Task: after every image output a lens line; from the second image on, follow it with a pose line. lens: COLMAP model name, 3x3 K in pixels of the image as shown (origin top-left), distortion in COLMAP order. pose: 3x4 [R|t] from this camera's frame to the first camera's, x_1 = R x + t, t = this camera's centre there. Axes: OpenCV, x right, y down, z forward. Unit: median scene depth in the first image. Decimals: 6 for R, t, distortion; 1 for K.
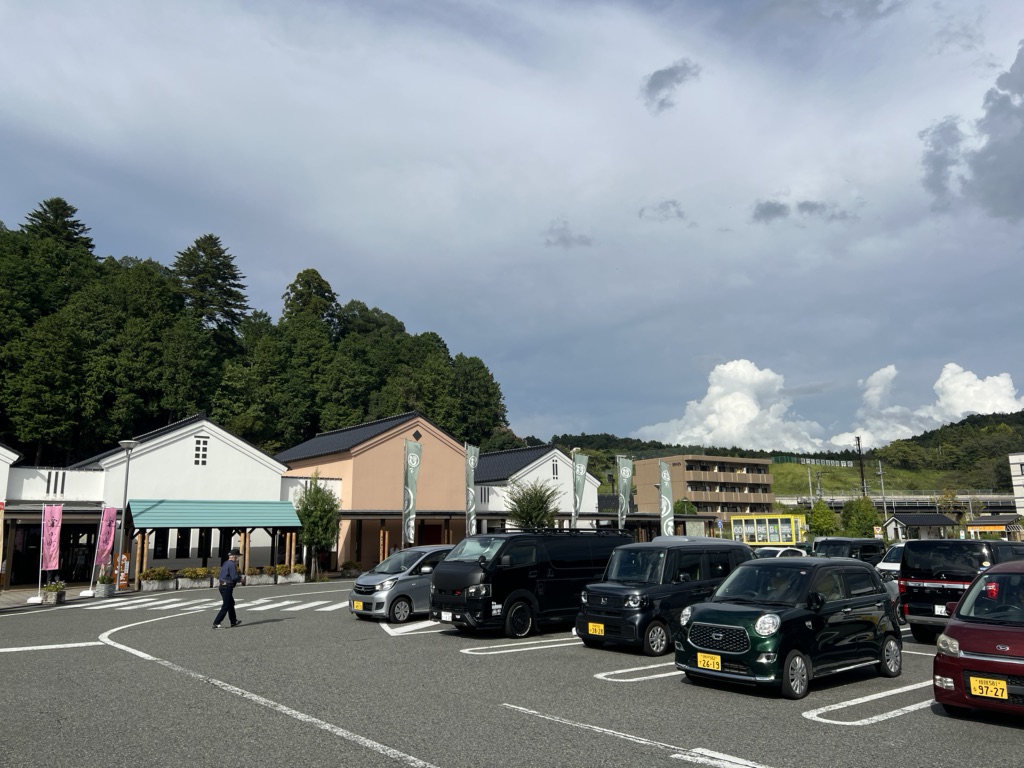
lens RADIAL K [[810.9, 0, 512.0], [0, 810.9, 384.0], [0, 0, 1]] dist [0.004848, 0.003030]
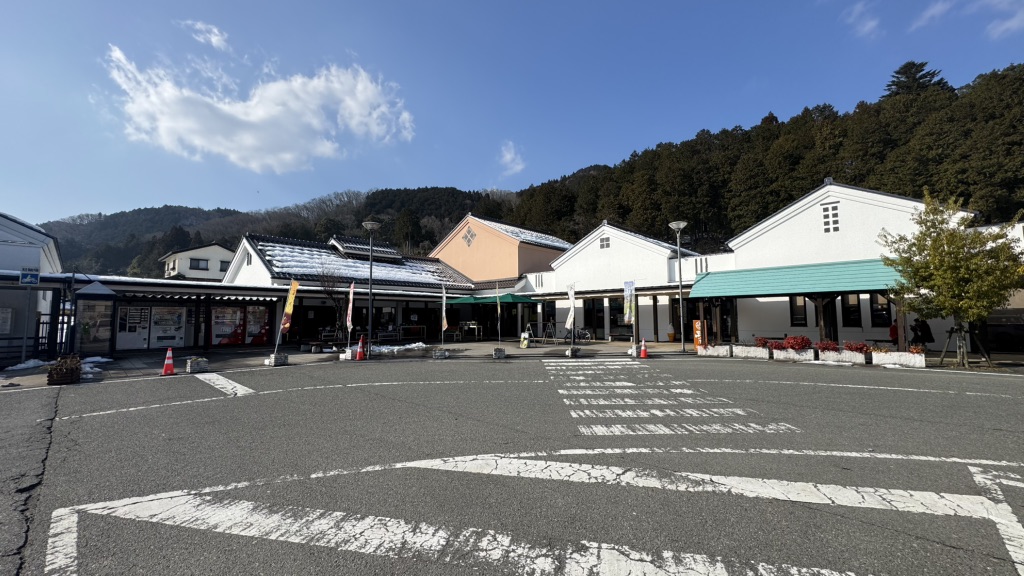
lens RADIAL K [[409.0, 0, 512.0], [0, 409.0, 288.0], [0, 0, 1]] dist [-0.001985, -0.000028]
pose [[0.117502, -0.061657, -0.991157, 0.031014], [0.187938, 0.981415, -0.038771, 0.074014], [0.975127, -0.181721, 0.126906, 0.366570]]
